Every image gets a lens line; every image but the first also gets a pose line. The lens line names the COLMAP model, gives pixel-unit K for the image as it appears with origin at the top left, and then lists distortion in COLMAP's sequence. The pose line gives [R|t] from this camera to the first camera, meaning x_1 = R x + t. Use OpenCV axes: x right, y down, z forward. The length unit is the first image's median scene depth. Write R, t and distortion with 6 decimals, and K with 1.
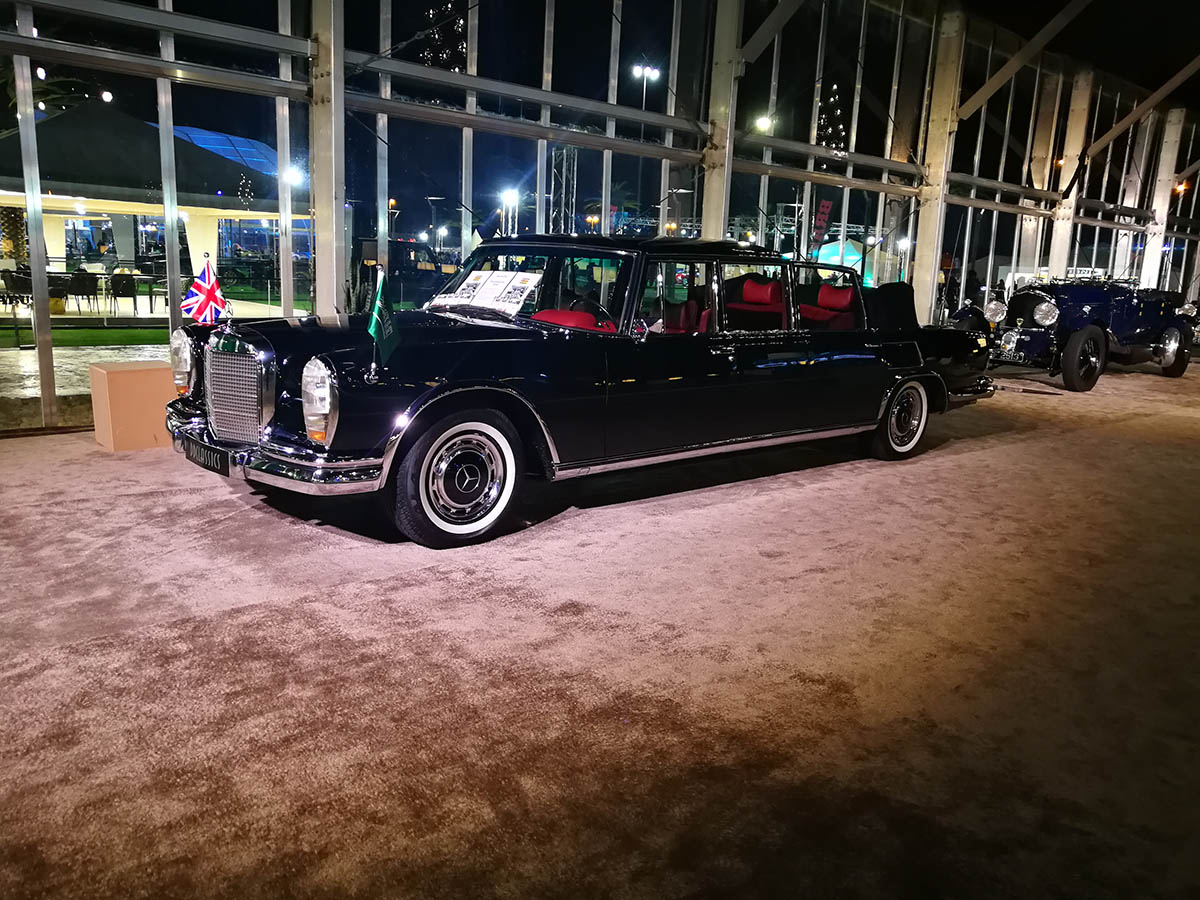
lens RADIAL K [[1011.7, 0, 600.0], [0, 1011.7, 450.0], [0, 0, 1]] dist [-0.006367, -0.003203]
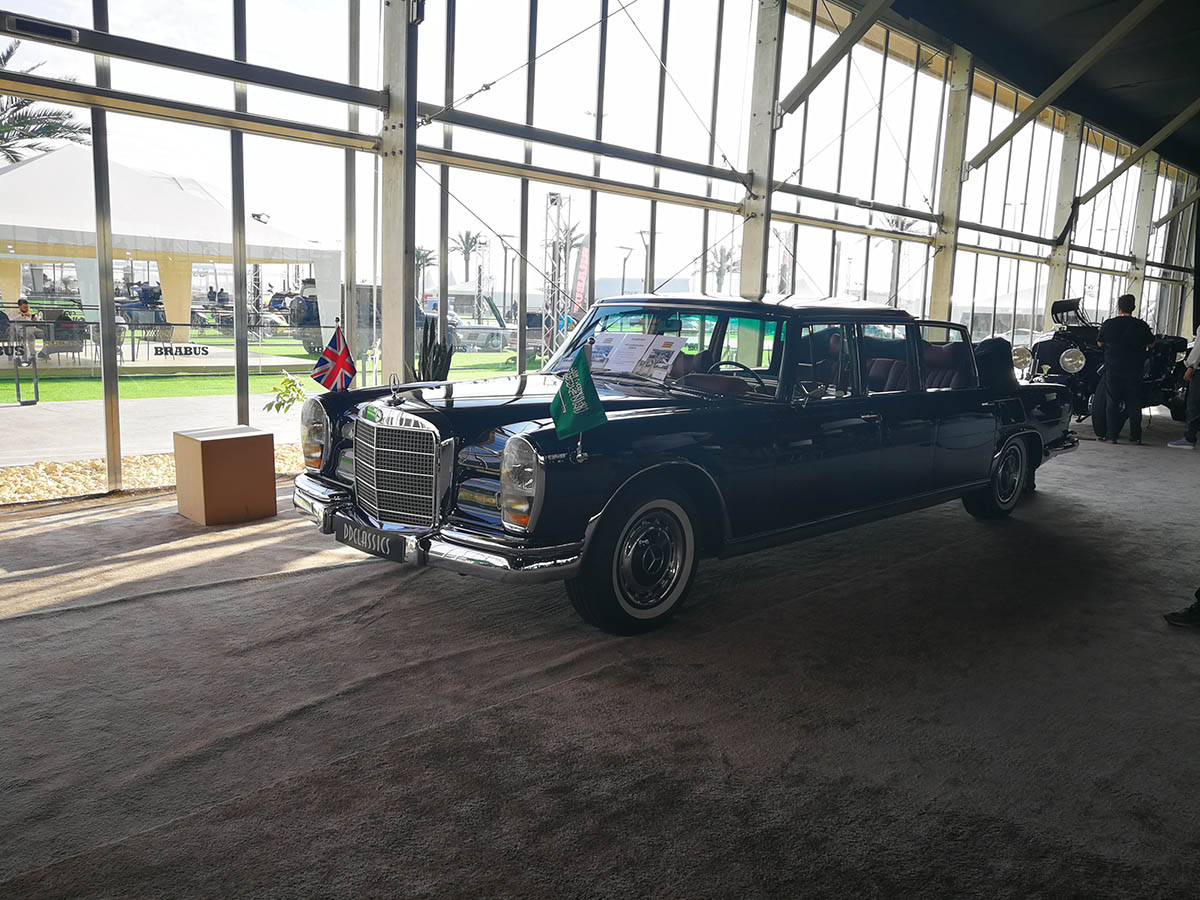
lens RADIAL K [[1011.7, 0, 600.0], [0, 1011.7, 450.0], [0, 0, 1]] dist [-0.006367, -0.003203]
pose [[0.996955, -0.017478, 0.076001, -0.214402], [0.020294, 0.999130, -0.036444, -0.033800], [-0.075298, 0.037875, 0.996441, 0.052505]]
